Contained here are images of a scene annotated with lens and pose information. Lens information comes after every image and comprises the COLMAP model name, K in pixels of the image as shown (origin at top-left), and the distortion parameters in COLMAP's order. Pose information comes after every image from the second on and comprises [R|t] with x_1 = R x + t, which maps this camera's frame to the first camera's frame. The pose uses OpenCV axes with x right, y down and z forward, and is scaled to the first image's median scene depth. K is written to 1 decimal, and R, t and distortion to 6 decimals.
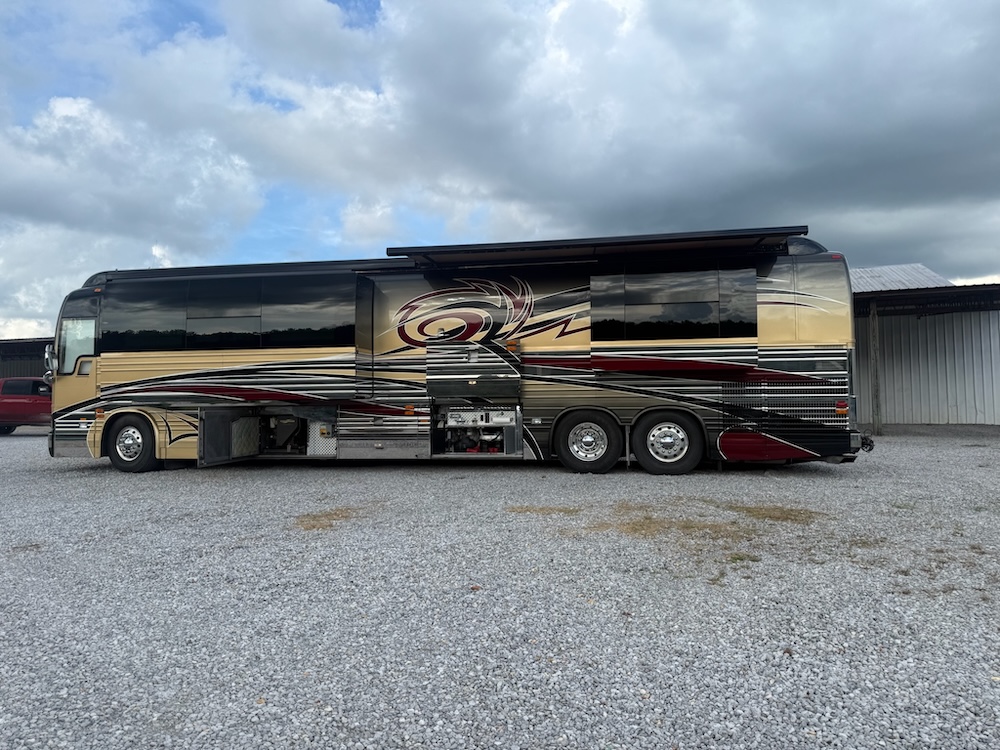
lens RADIAL K [[697.9, 0, 503.8], [0, 697.9, 367.2], [0, 0, 1]] dist [0.056635, -0.045801]
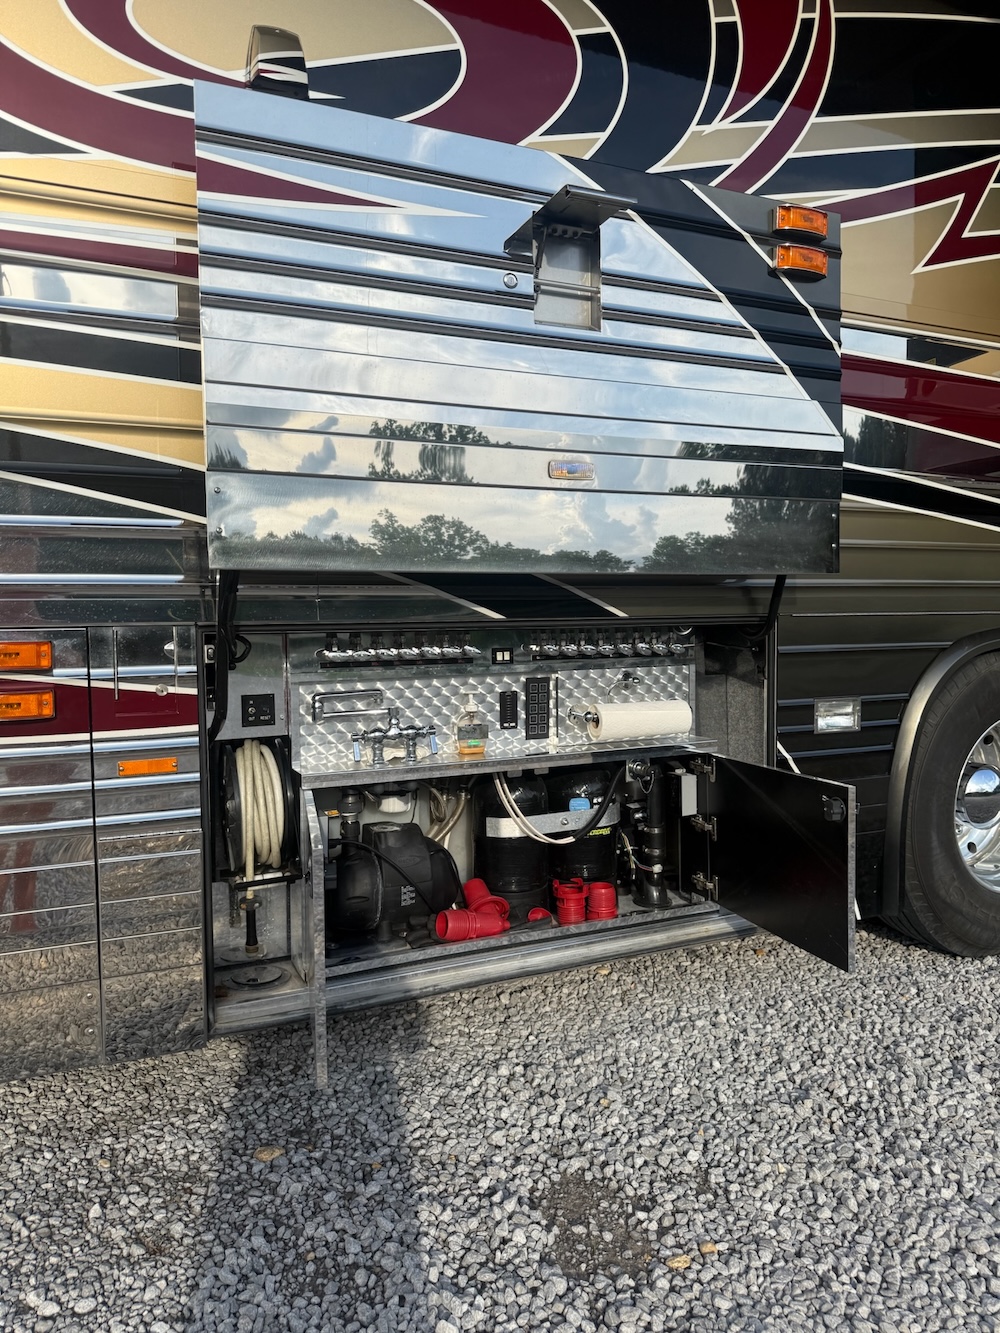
lens RADIAL K [[927.5, 0, 500.0], [0, 927.5, 666.5], [0, 0, 1]] dist [0.084838, -0.118147]
pose [[0.816465, -0.034245, 0.576379, -0.161917], [-0.027748, 0.994759, 0.098408, 0.042214], [-0.576728, -0.096340, 0.811235, 0.844519]]
